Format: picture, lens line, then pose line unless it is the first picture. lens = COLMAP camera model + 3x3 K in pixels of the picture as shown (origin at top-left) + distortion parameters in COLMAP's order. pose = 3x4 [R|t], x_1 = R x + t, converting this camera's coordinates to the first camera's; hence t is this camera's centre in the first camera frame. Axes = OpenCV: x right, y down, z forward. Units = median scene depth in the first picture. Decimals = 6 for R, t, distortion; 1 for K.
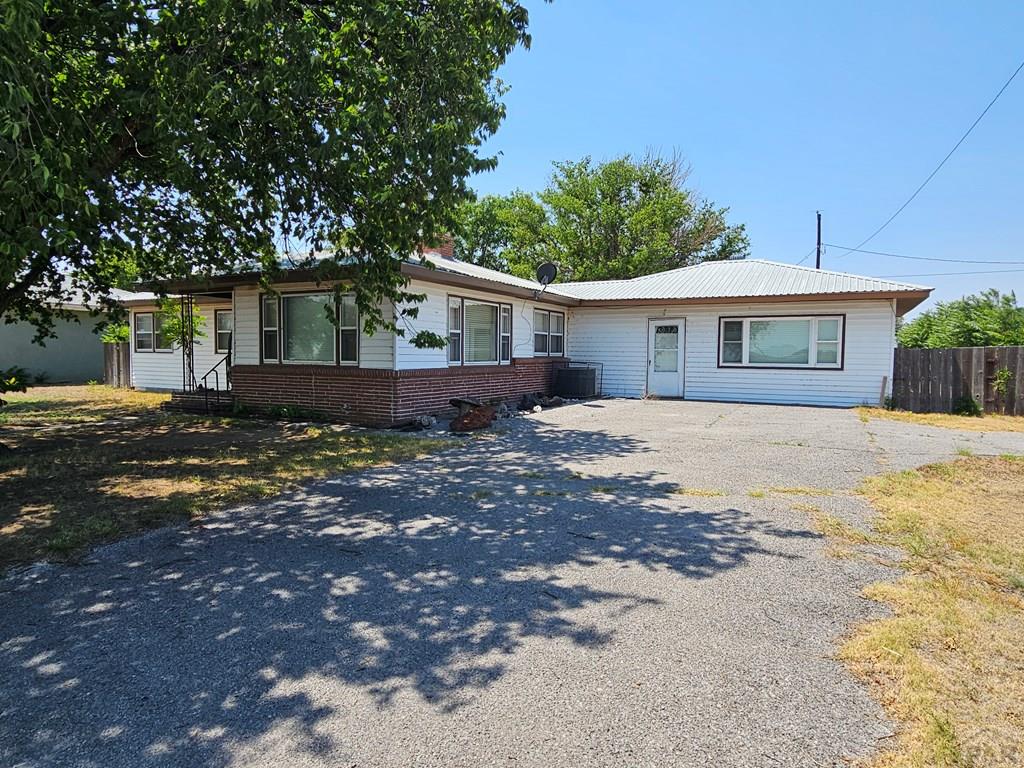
lens RADIAL K [[602.2, 0, 512.3], [0, 602.2, 381.3], [0, 0, 1]] dist [0.001485, -0.001118]
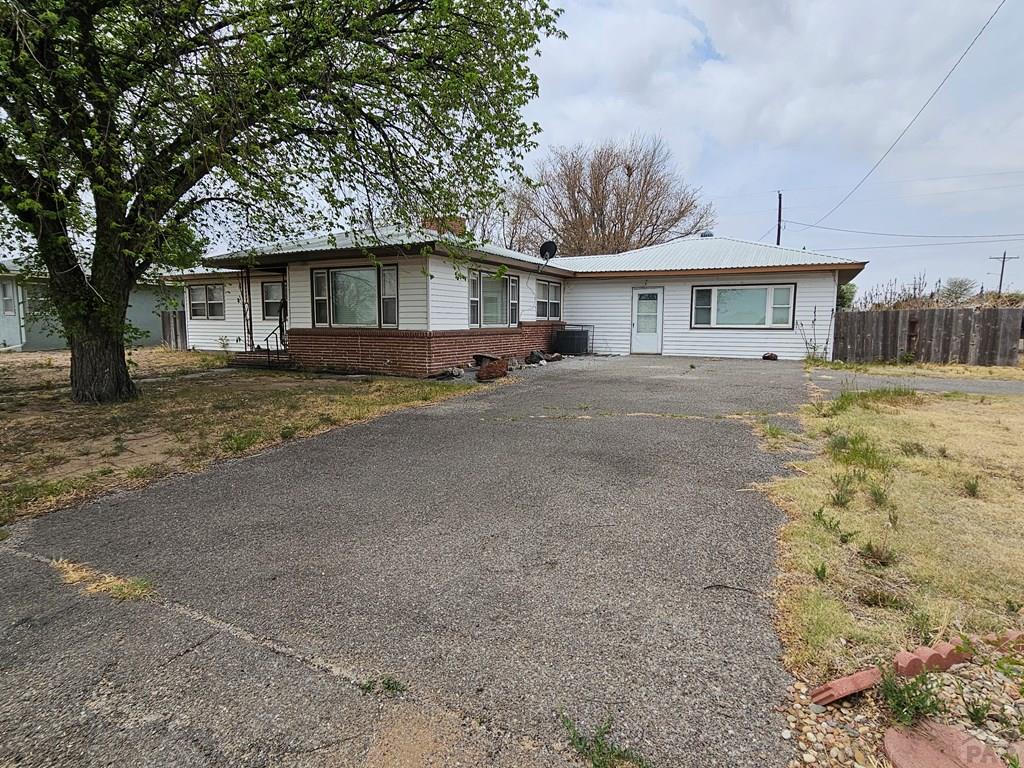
lens RADIAL K [[544.0, 0, 513.1], [0, 544.0, 384.1], [0, 0, 1]] dist [0.004797, -0.000147]
pose [[0.999824, -0.008537, 0.016703, -0.032168], [0.007350, 0.997527, 0.069906, 0.009396], [-0.017259, -0.069771, 0.997414, -0.086836]]
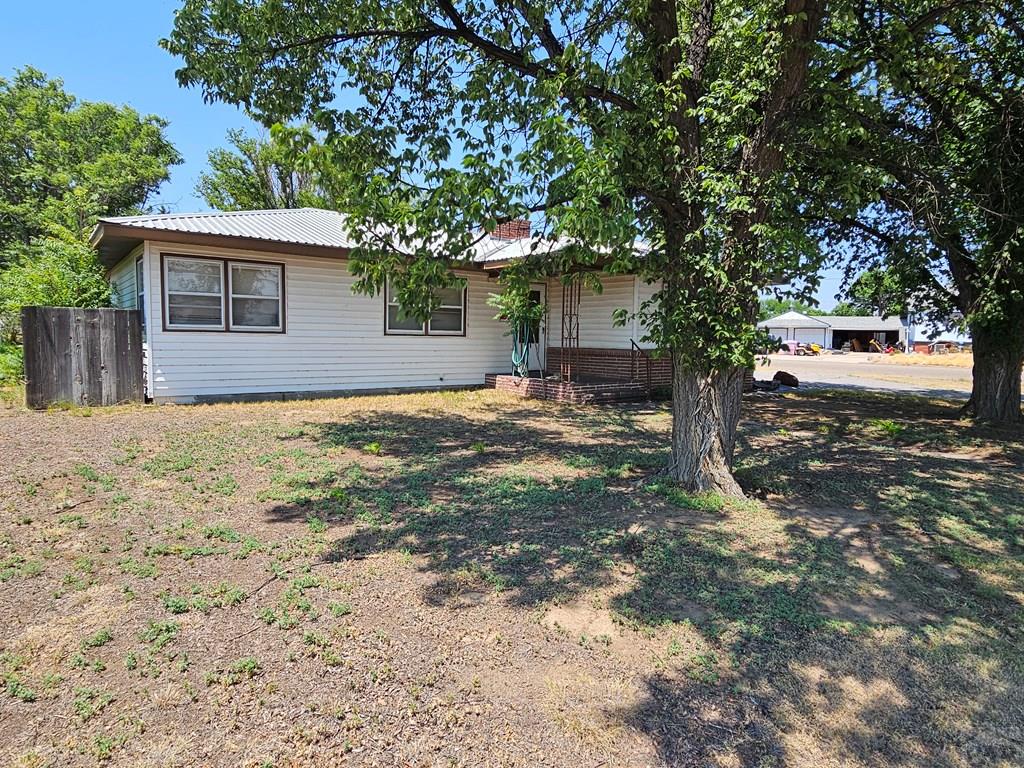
lens RADIAL K [[602.2, 0, 513.2], [0, 602.2, 386.6], [0, 0, 1]] dist [0.001485, -0.001118]
pose [[0.406245, -0.082125, 0.910066, -1.308262], [0.024979, 0.996579, 0.078782, -0.044997], [-0.913423, -0.009272, 0.406907, 0.686299]]
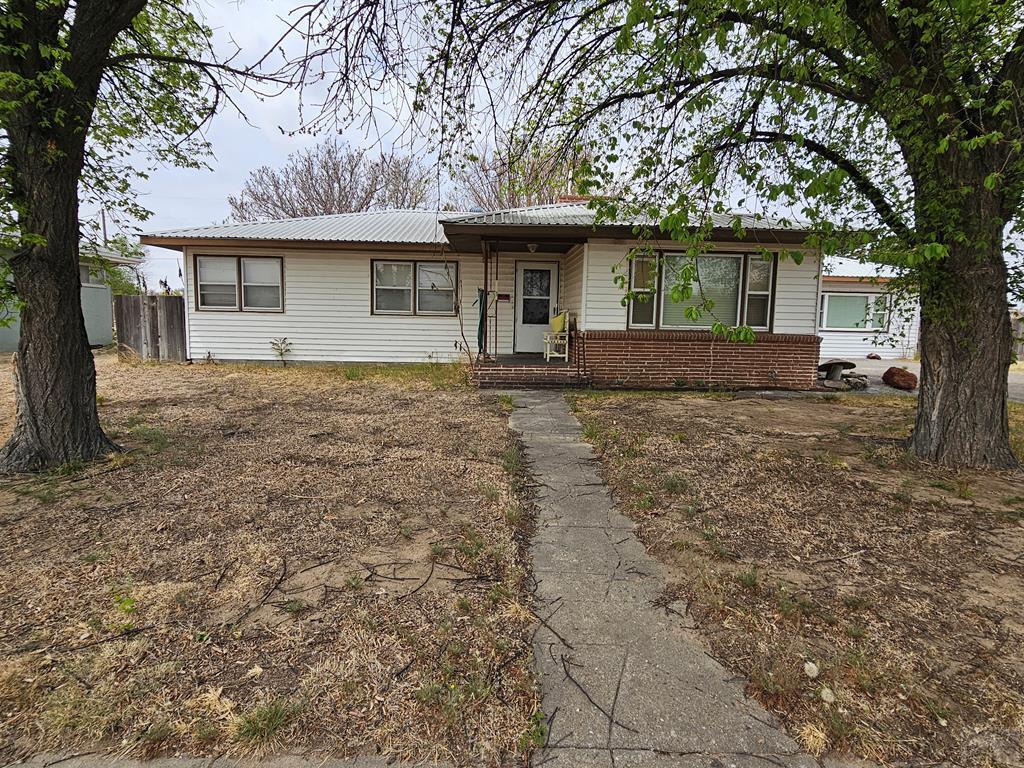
lens RADIAL K [[544.0, 0, 512.1], [0, 544.0, 382.3], [0, 0, 1]] dist [0.004797, -0.000147]
pose [[0.863468, -0.049685, 0.501951, -0.843279], [0.011499, 0.996817, 0.078888, -0.014080], [-0.504273, -0.062346, 0.861291, 0.333698]]
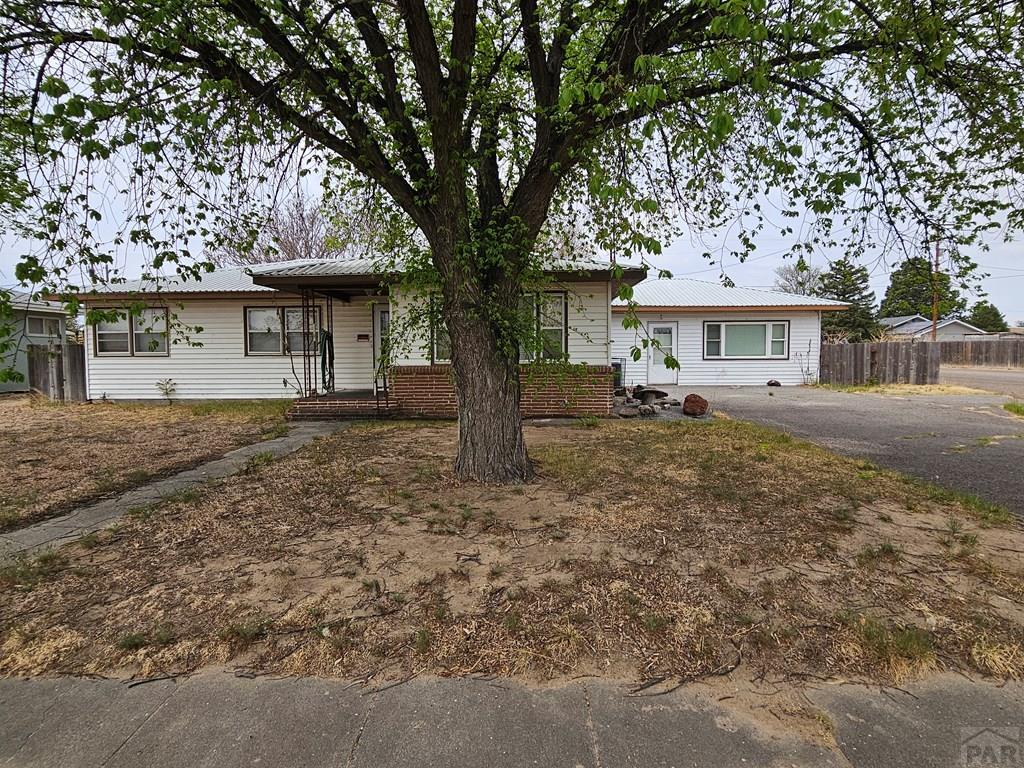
lens RADIAL K [[544.0, 0, 510.2], [0, 544.0, 384.1], [0, 0, 1]] dist [0.004797, -0.000147]
pose [[0.898718, -0.039081, 0.436783, -0.596733], [0.034862, 0.999236, 0.017675, -0.006975], [-0.437140, -0.000658, 0.899393, 0.132175]]
